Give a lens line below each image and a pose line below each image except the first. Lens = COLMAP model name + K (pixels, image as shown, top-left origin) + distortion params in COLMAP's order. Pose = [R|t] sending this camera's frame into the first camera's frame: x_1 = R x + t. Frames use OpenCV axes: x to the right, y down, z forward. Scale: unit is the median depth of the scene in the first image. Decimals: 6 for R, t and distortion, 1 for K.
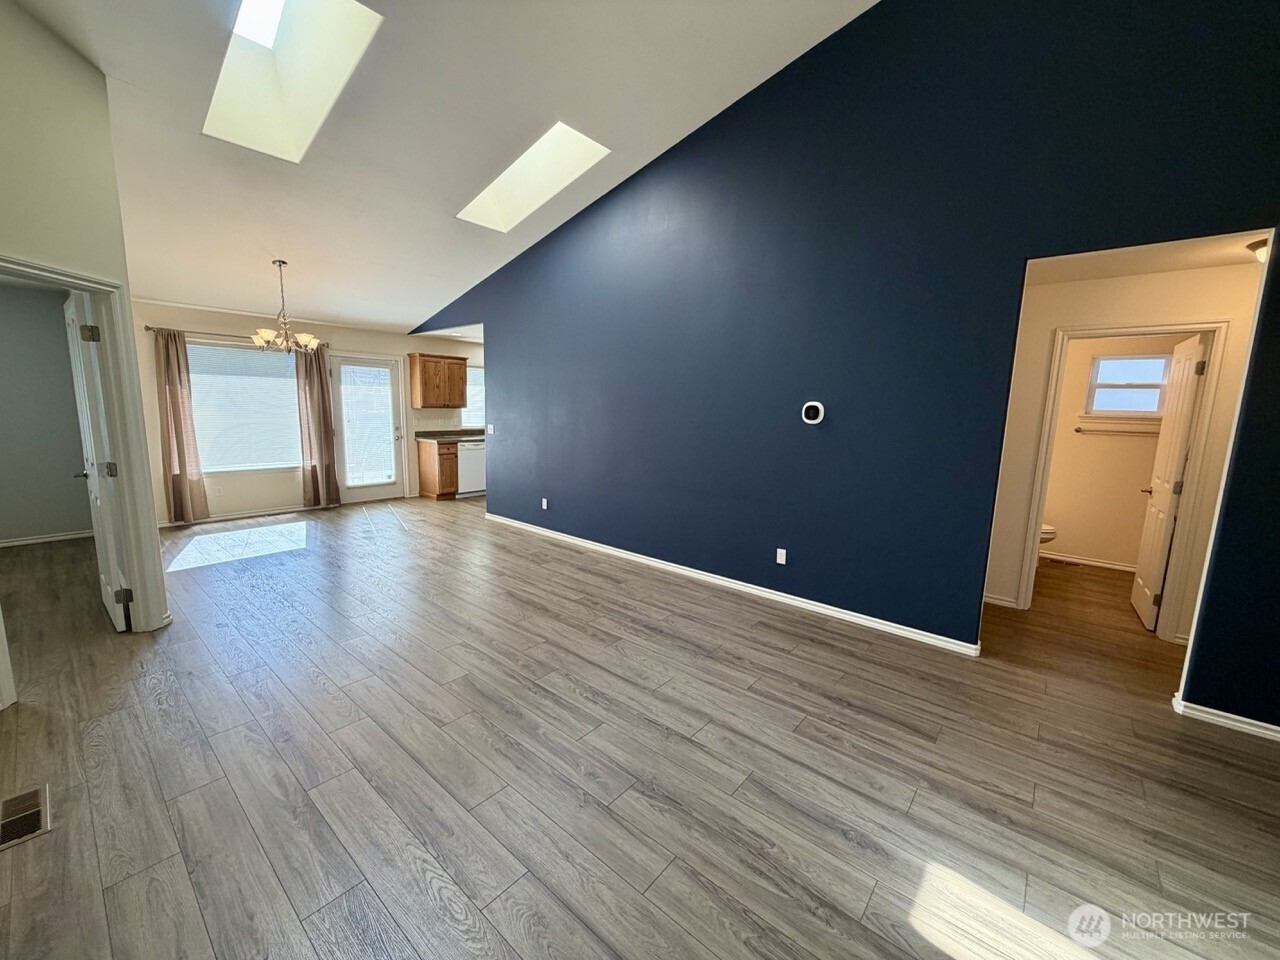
lens RADIAL K [[512.9, 0, 632.7], [0, 512.9, 480.3], [0, 0, 1]] dist [-0.016266, 0.000048]
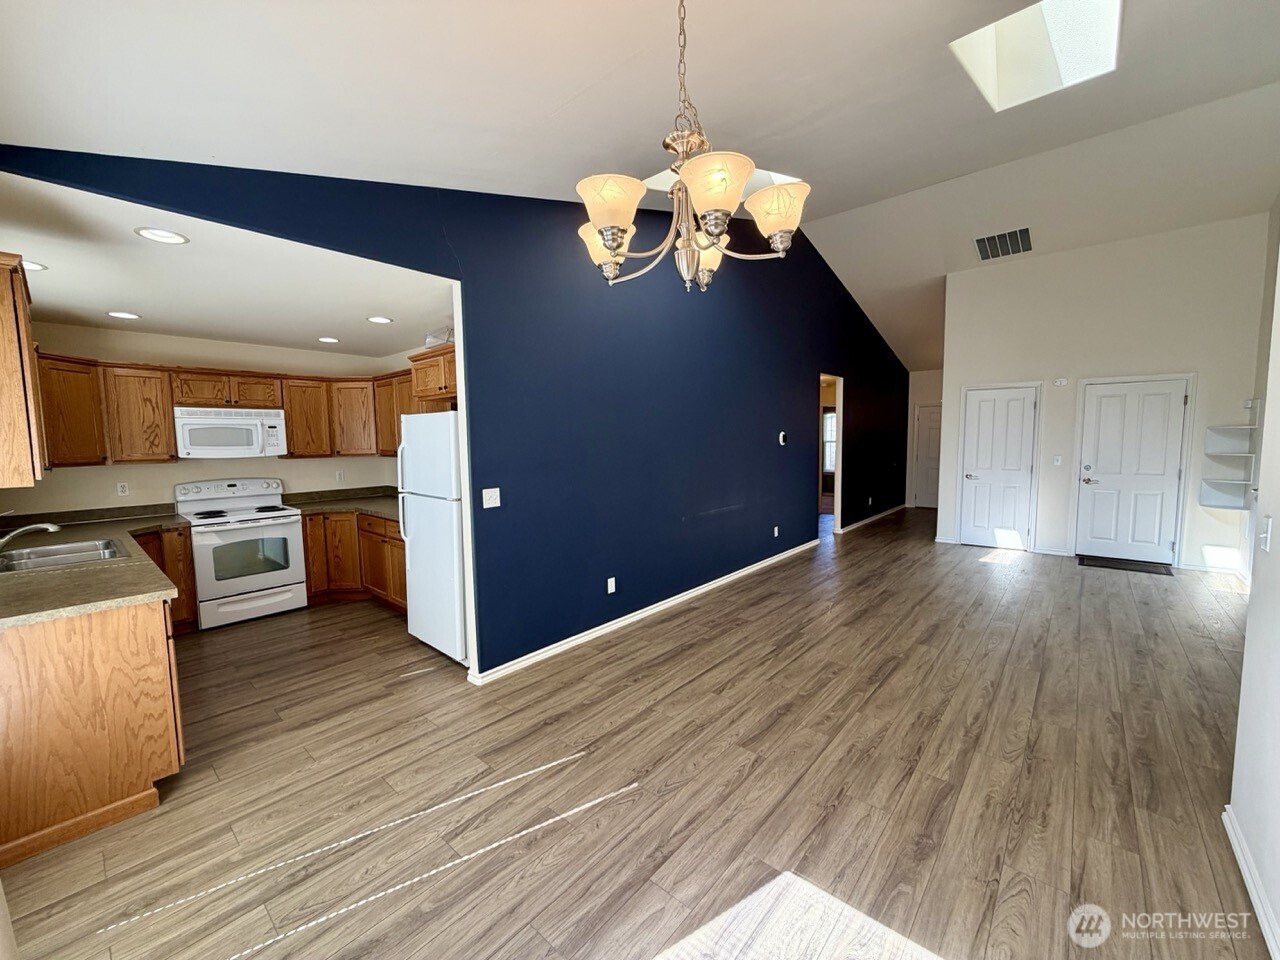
lens RADIAL K [[512.9, 0, 632.7], [0, 512.9, 480.3], [0, 0, 1]] dist [-0.016266, 0.000048]
pose [[0.012430, -0.106211, 0.994266, -1.008605], [0.164504, 0.981011, 0.102738, -0.189959], [-0.986298, 0.162284, 0.029666, 1.114235]]
